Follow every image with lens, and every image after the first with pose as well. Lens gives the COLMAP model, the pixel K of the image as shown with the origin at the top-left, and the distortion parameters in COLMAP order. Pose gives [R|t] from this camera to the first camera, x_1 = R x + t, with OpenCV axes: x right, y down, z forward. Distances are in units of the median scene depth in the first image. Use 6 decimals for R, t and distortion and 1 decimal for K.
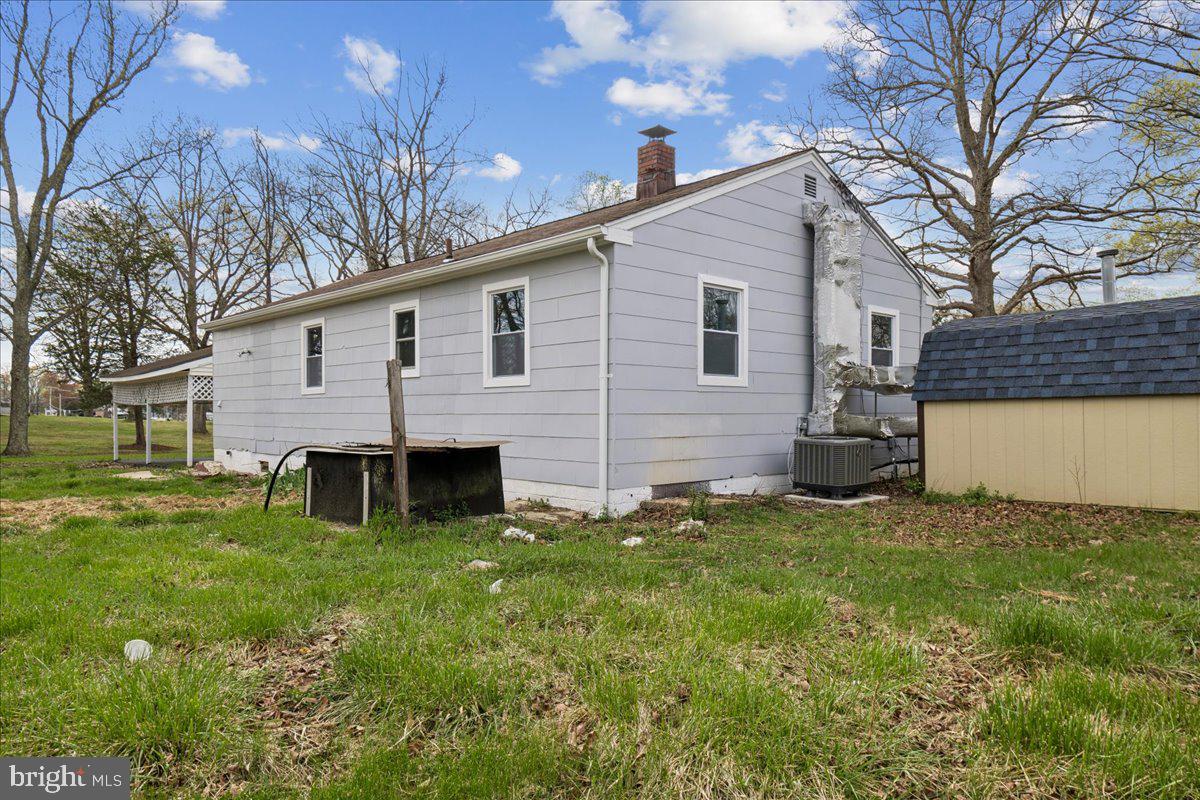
lens RADIAL K [[799.0, 0, 605.0], [0, 799.0, 402.3], [0, 0, 1]] dist [0.004176, -0.000265]
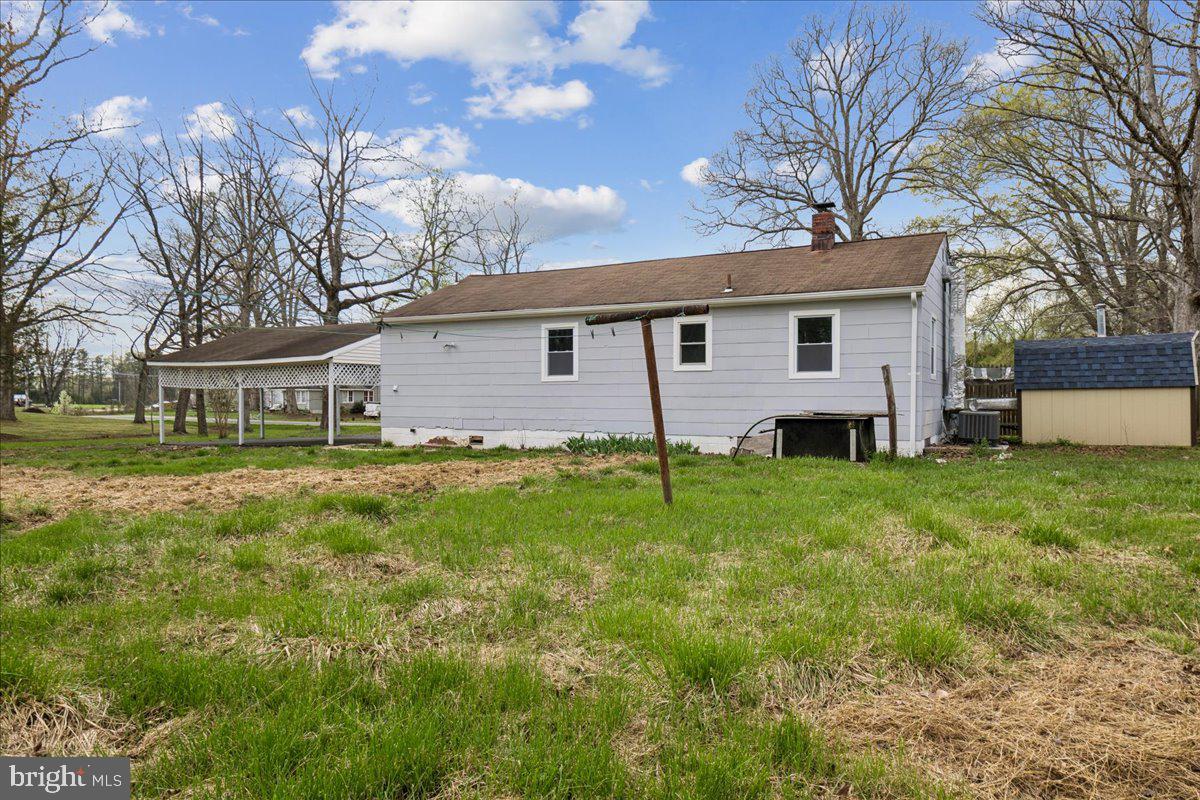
lens RADIAL K [[799.0, 0, 597.4], [0, 799.0, 399.2], [0, 0, 1]] dist [0.004176, -0.000265]
pose [[0.946063, 0.000975, 0.323981, -1.069776], [-0.005164, 0.999914, 0.012070, 0.003428], [-0.323941, -0.013092, 0.945987, -0.338617]]
